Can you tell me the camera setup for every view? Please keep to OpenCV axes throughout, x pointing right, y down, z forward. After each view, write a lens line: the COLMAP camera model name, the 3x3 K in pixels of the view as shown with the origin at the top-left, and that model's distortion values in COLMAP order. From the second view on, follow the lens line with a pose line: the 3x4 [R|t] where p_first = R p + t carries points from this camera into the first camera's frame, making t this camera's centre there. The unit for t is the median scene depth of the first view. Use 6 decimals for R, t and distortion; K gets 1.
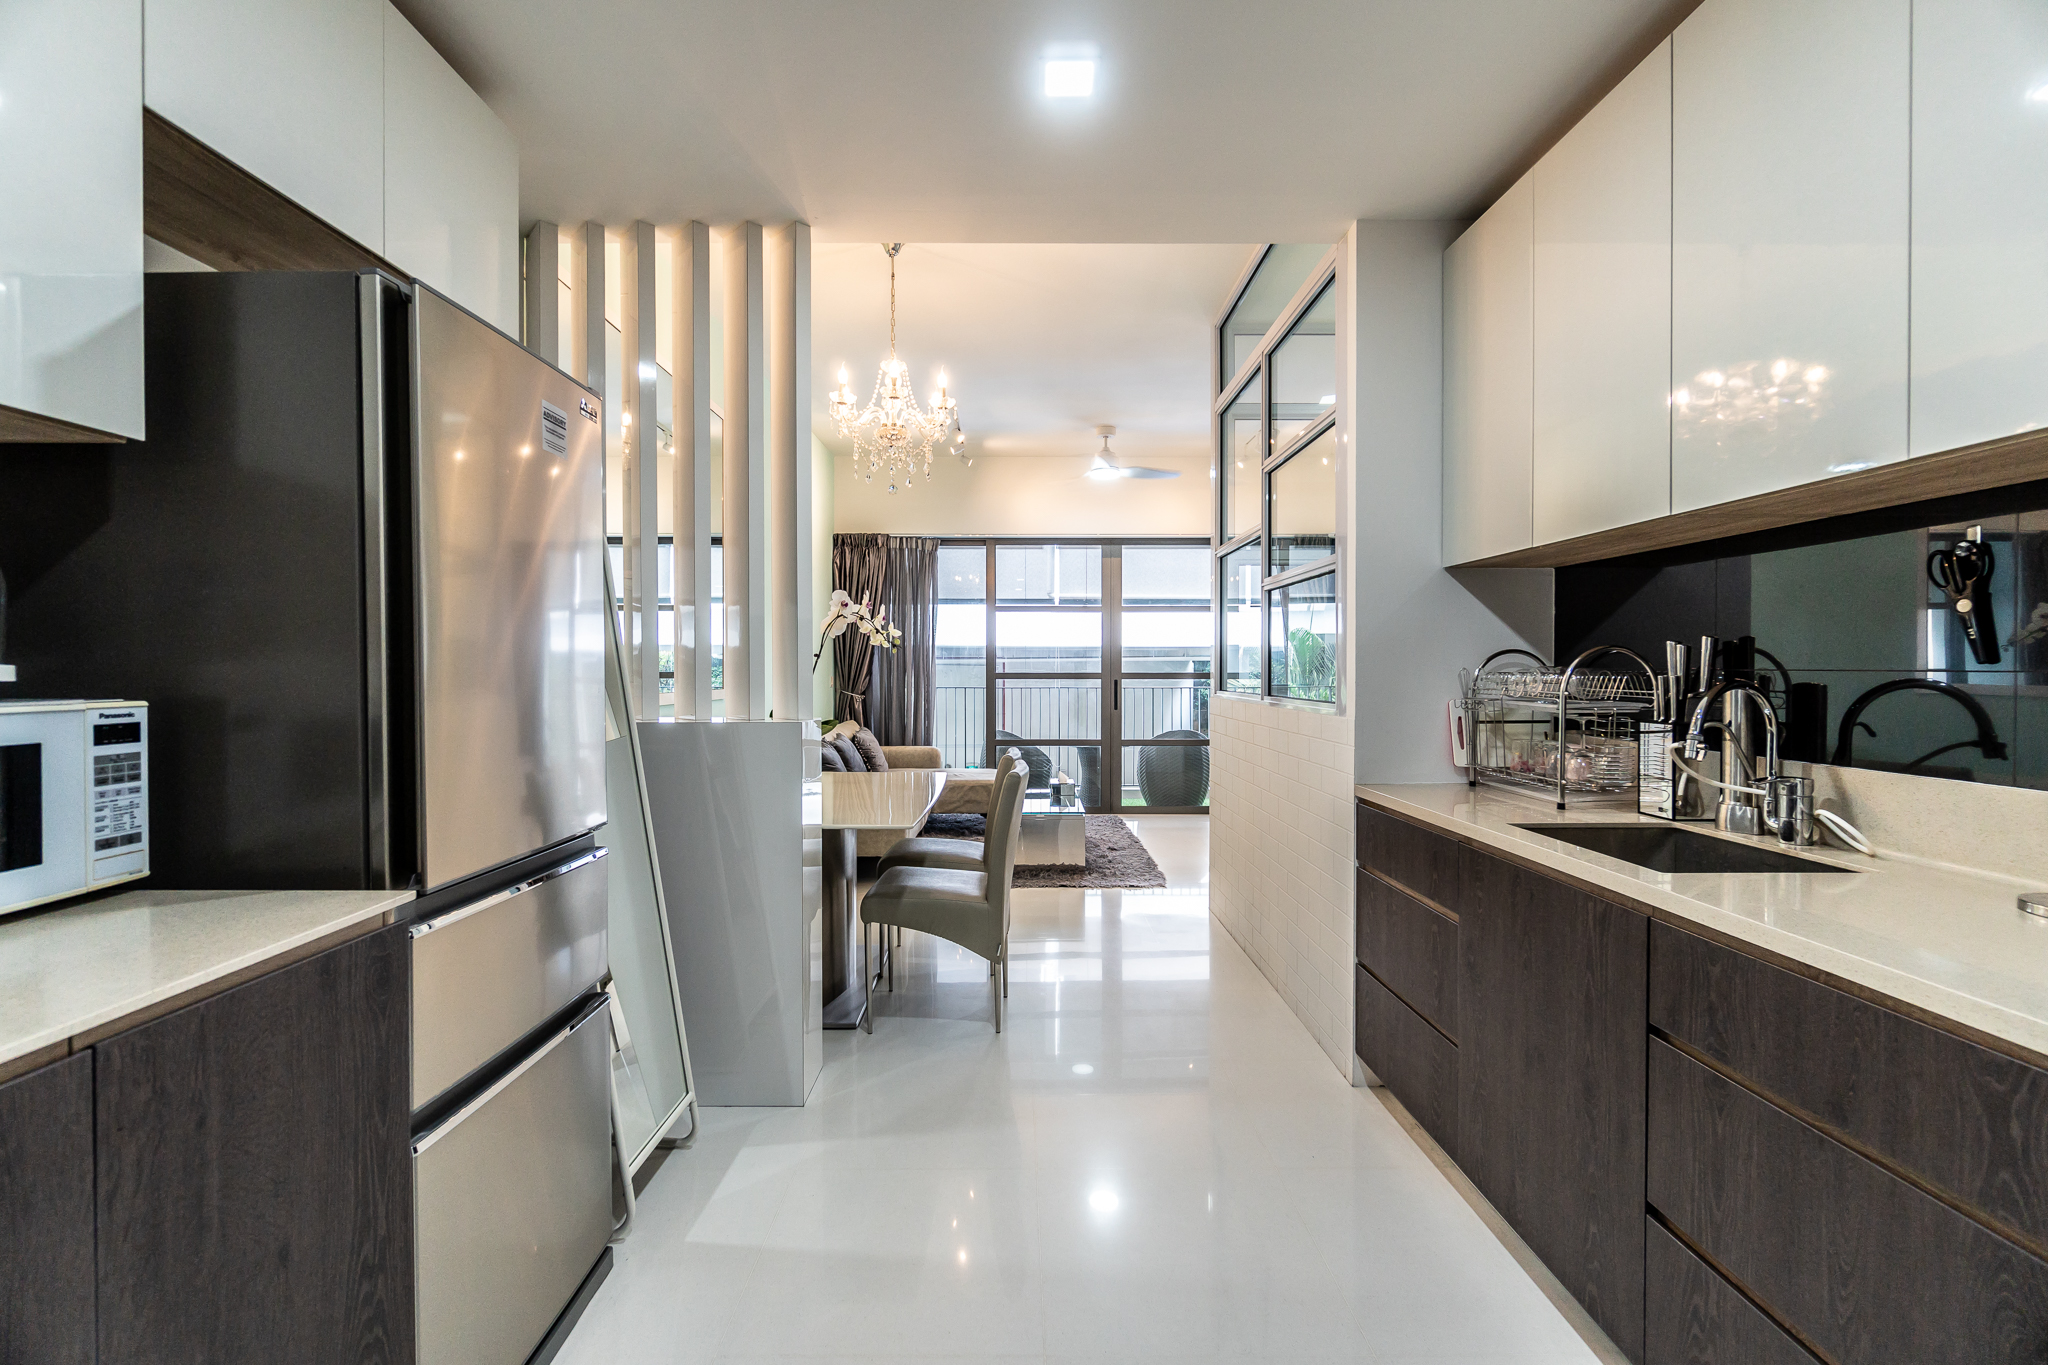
lens RADIAL K [[881.7, 0, 1024.0], [0, 881.7, 682.5], [0, 0, 1]] dist [0.000253, -0.000011]
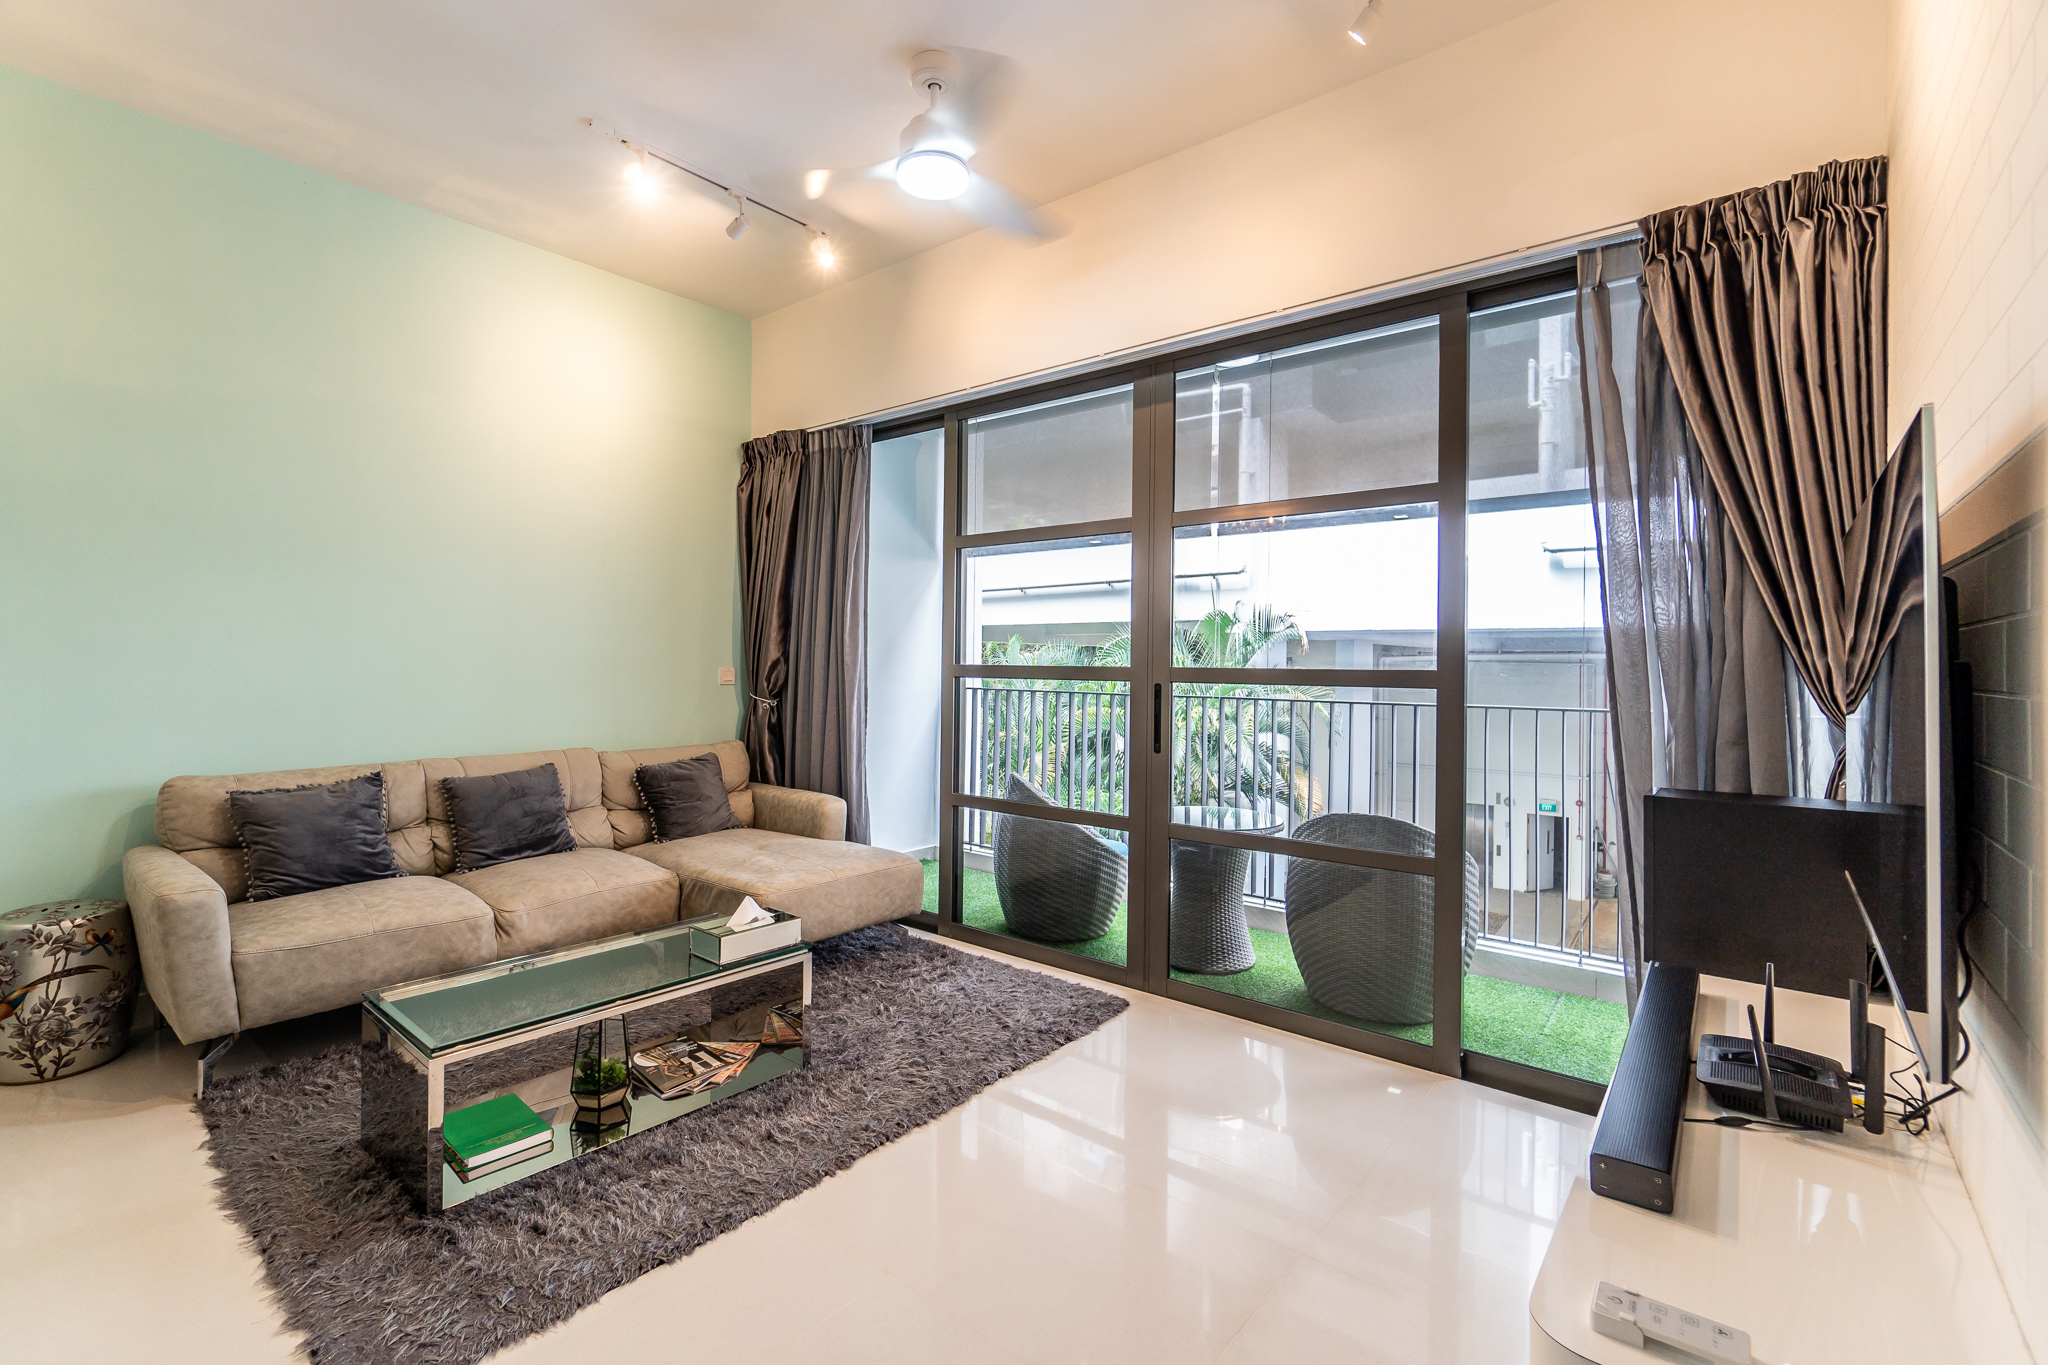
lens RADIAL K [[881.7, 0, 1024.0], [0, 881.7, 682.5], [0, 0, 1]] dist [0.000253, -0.000011]
pose [[0.759319, 0.021633, -0.650359, 0.338748], [-0.022139, 0.999727, 0.007405, -0.005349], [0.650342, 0.008775, 0.759591, 0.624716]]
